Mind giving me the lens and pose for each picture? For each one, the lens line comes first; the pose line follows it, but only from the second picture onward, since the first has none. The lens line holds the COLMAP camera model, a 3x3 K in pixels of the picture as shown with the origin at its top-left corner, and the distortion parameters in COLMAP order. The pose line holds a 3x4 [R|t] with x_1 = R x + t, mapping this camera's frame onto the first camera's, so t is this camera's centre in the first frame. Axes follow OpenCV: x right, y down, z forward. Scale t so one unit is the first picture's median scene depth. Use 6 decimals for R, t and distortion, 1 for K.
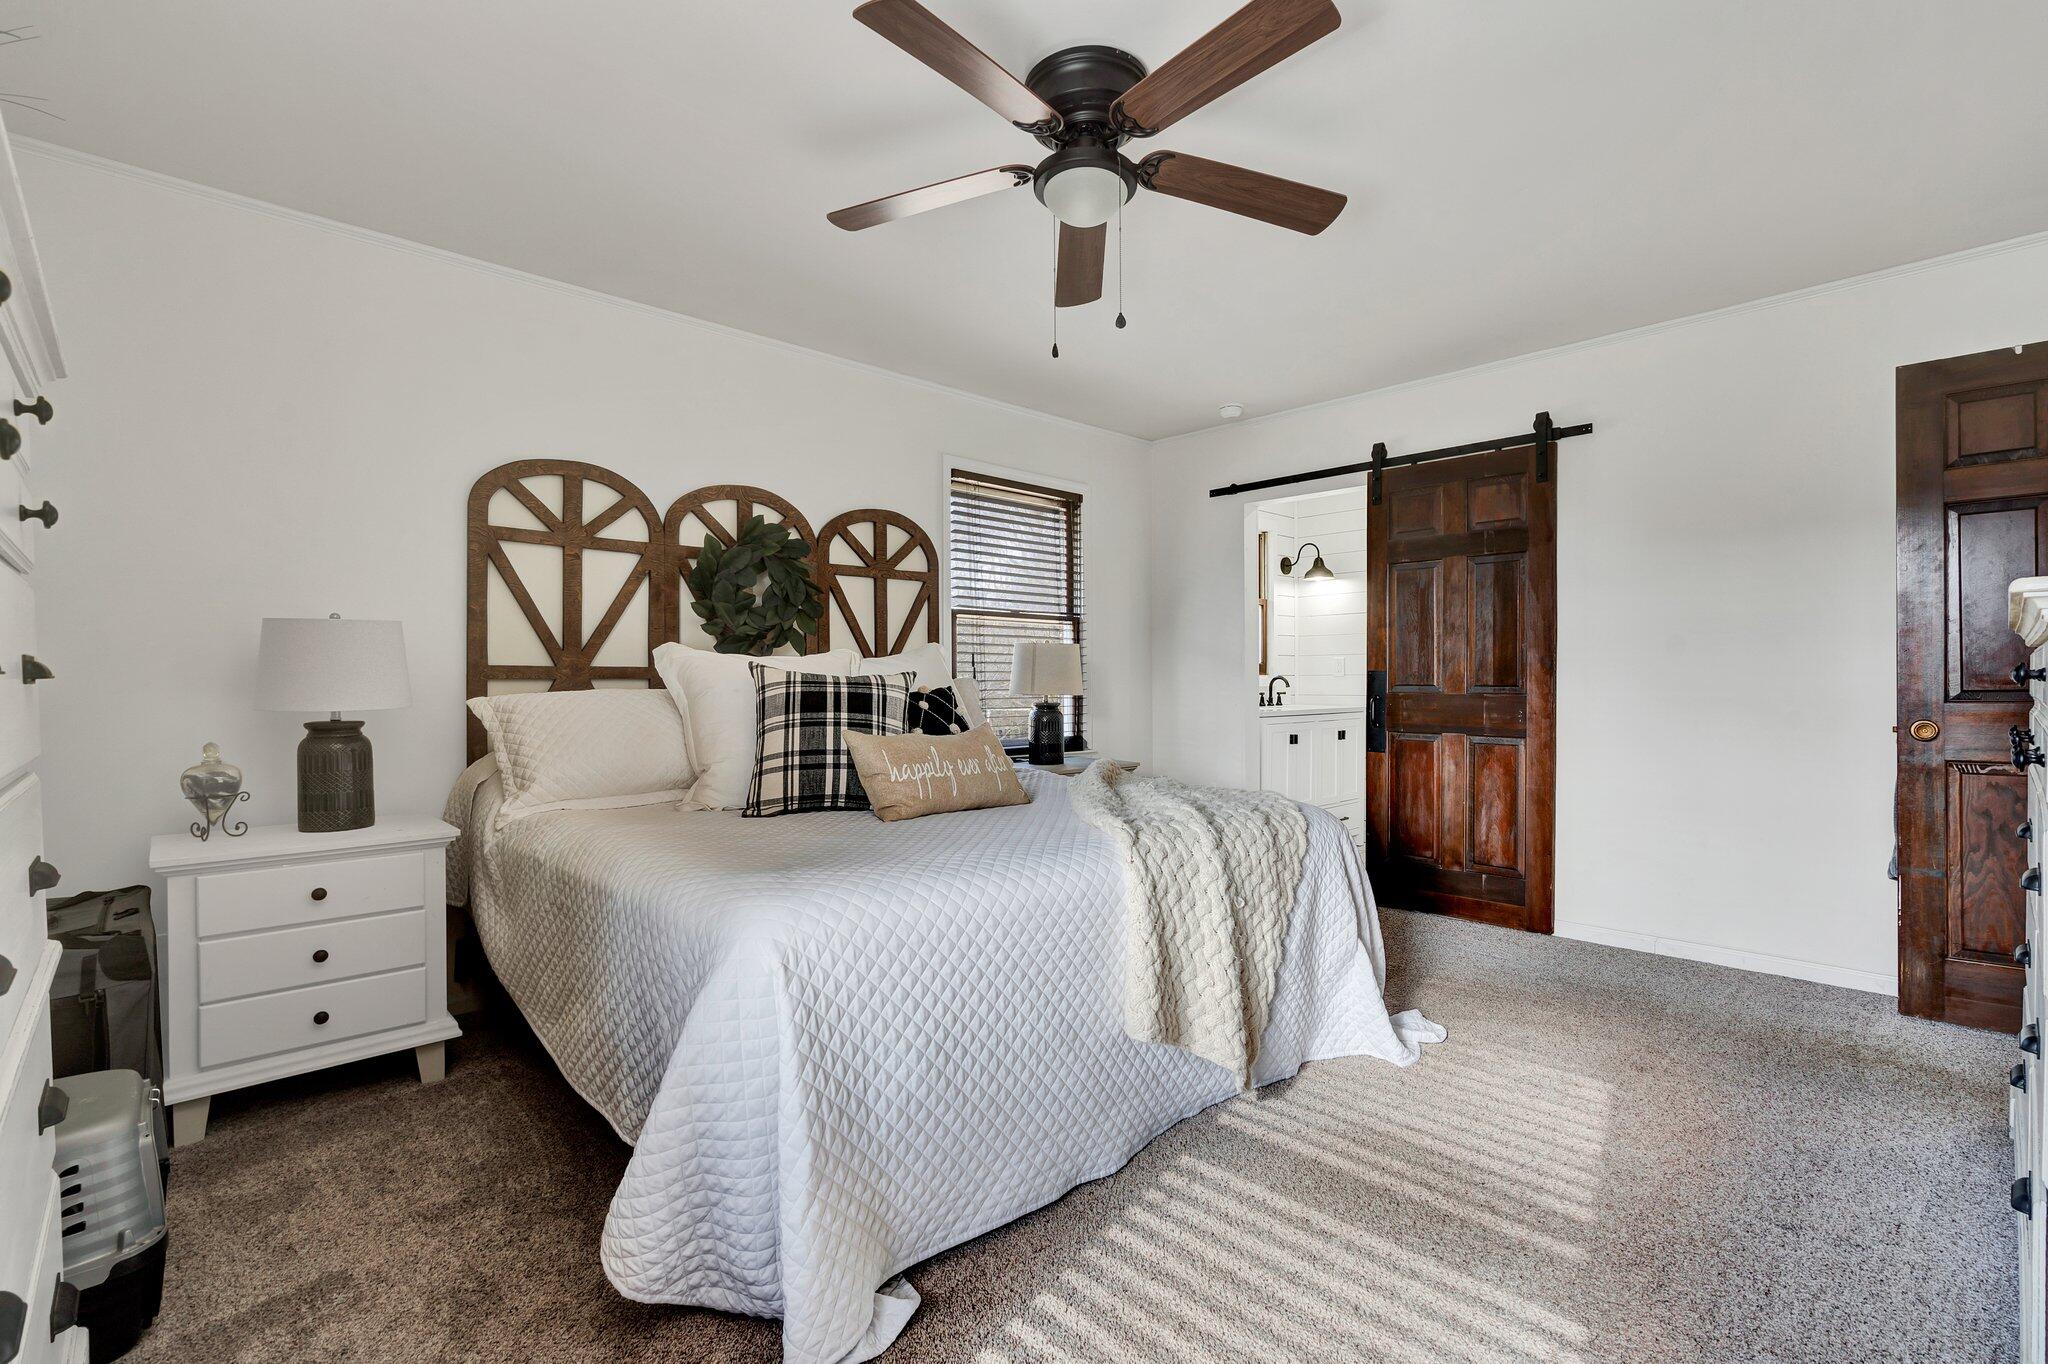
lens RADIAL K [[929.1, 0, 1019.4], [0, 929.1, 681.6], [0, 0, 1]] dist [0.000834, 0.000321]
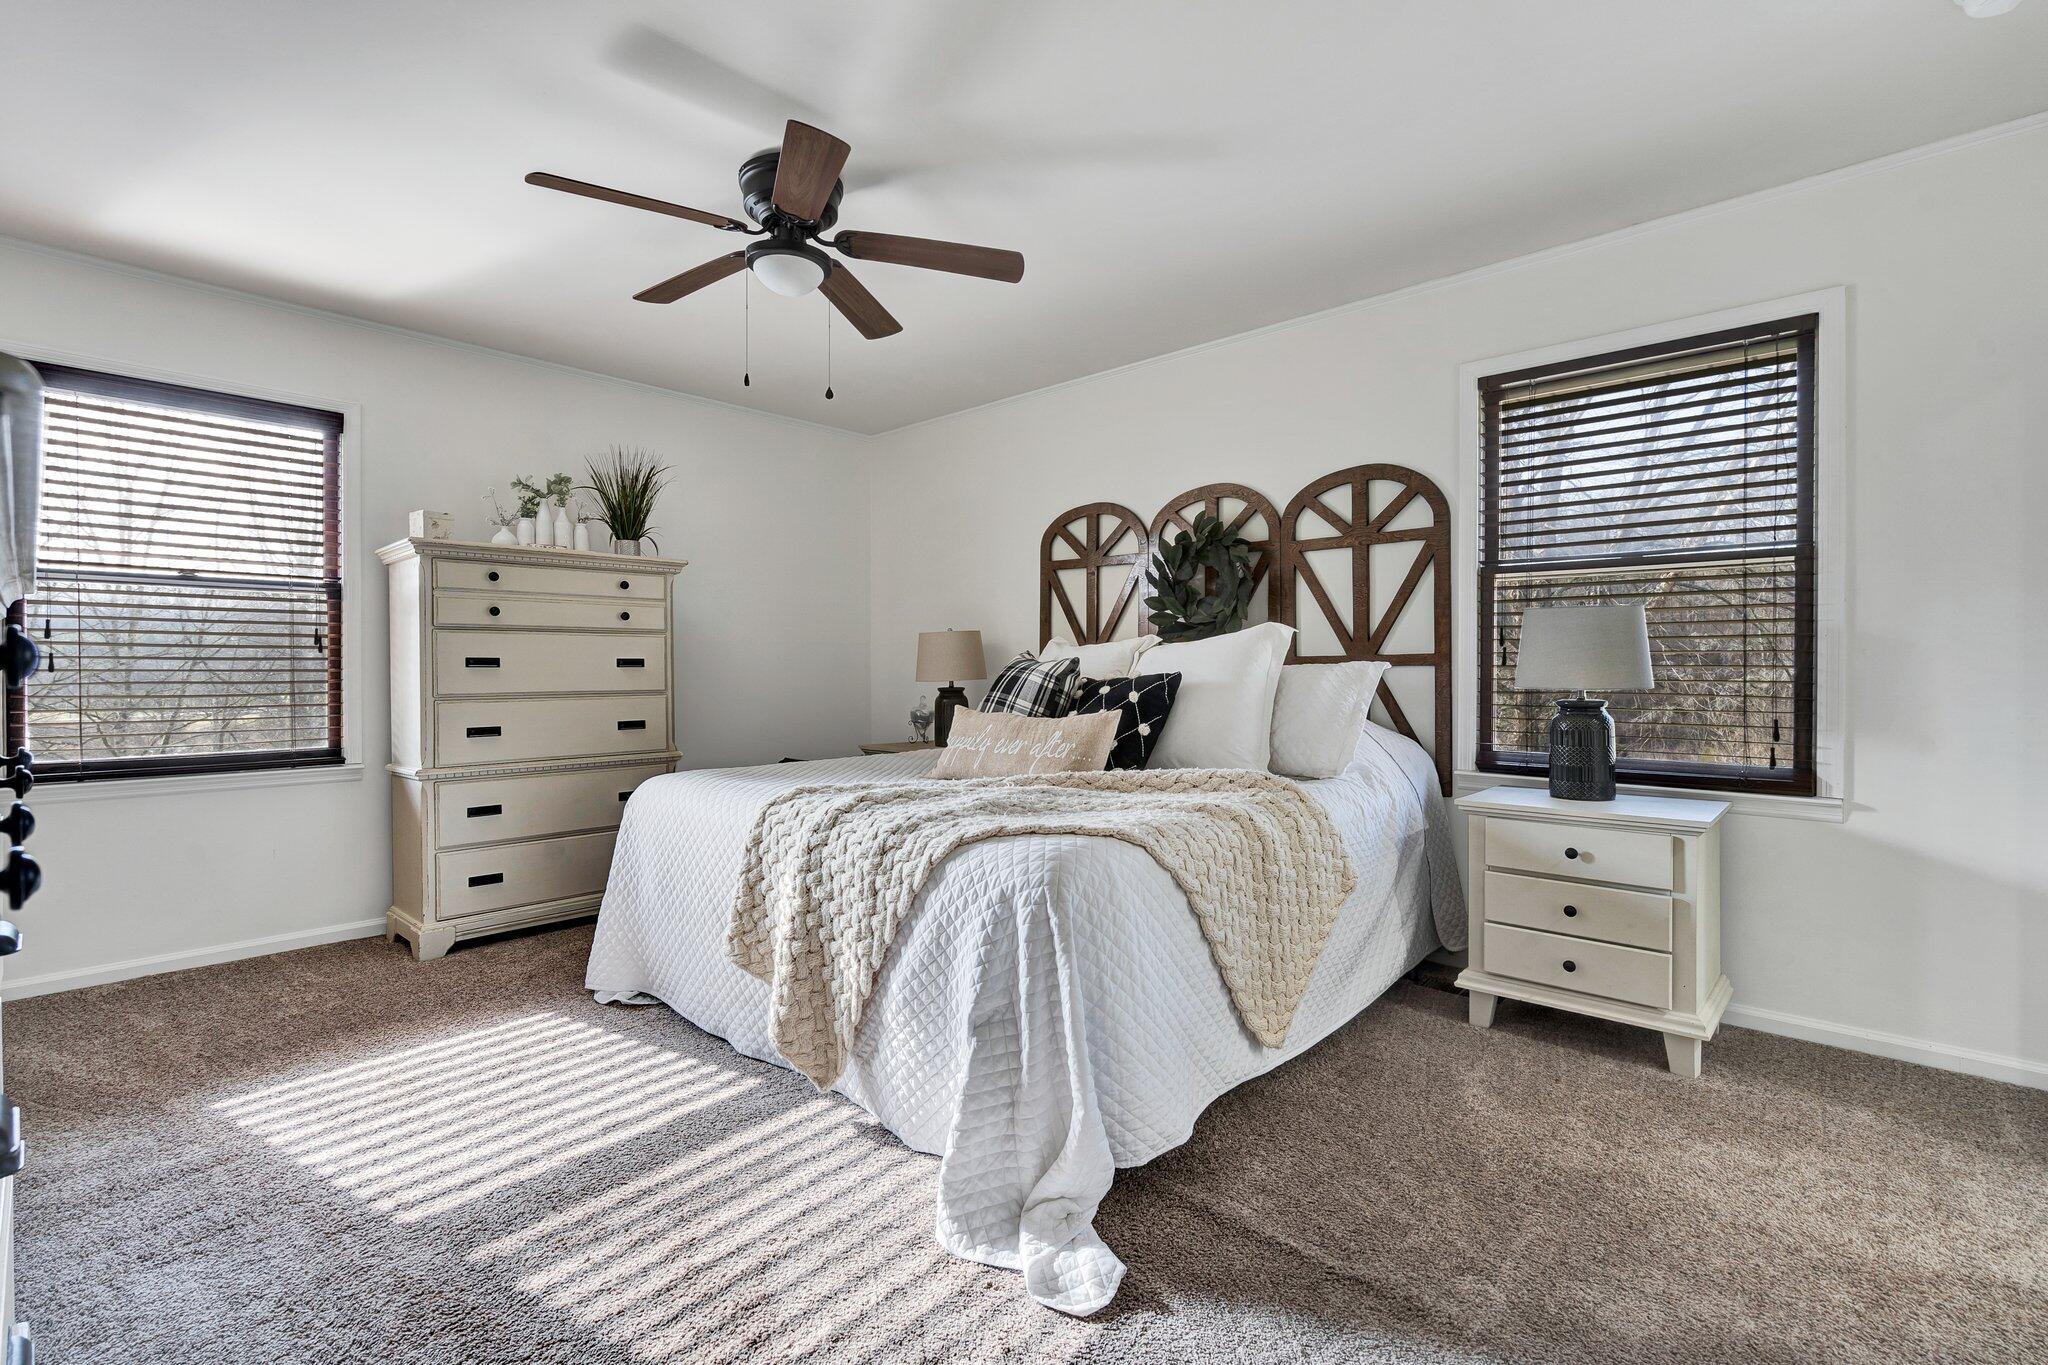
lens RADIAL K [[912.2, 0, 1024.0], [0, 912.2, 682.5], [0, 0, 1]] dist [-0.035389, 0.000097]
pose [[0.078920, 0.013791, -0.996786, 0.755902], [-0.004846, 0.999898, 0.013450, 0.004831], [0.996869, 0.003769, 0.078979, 0.721805]]
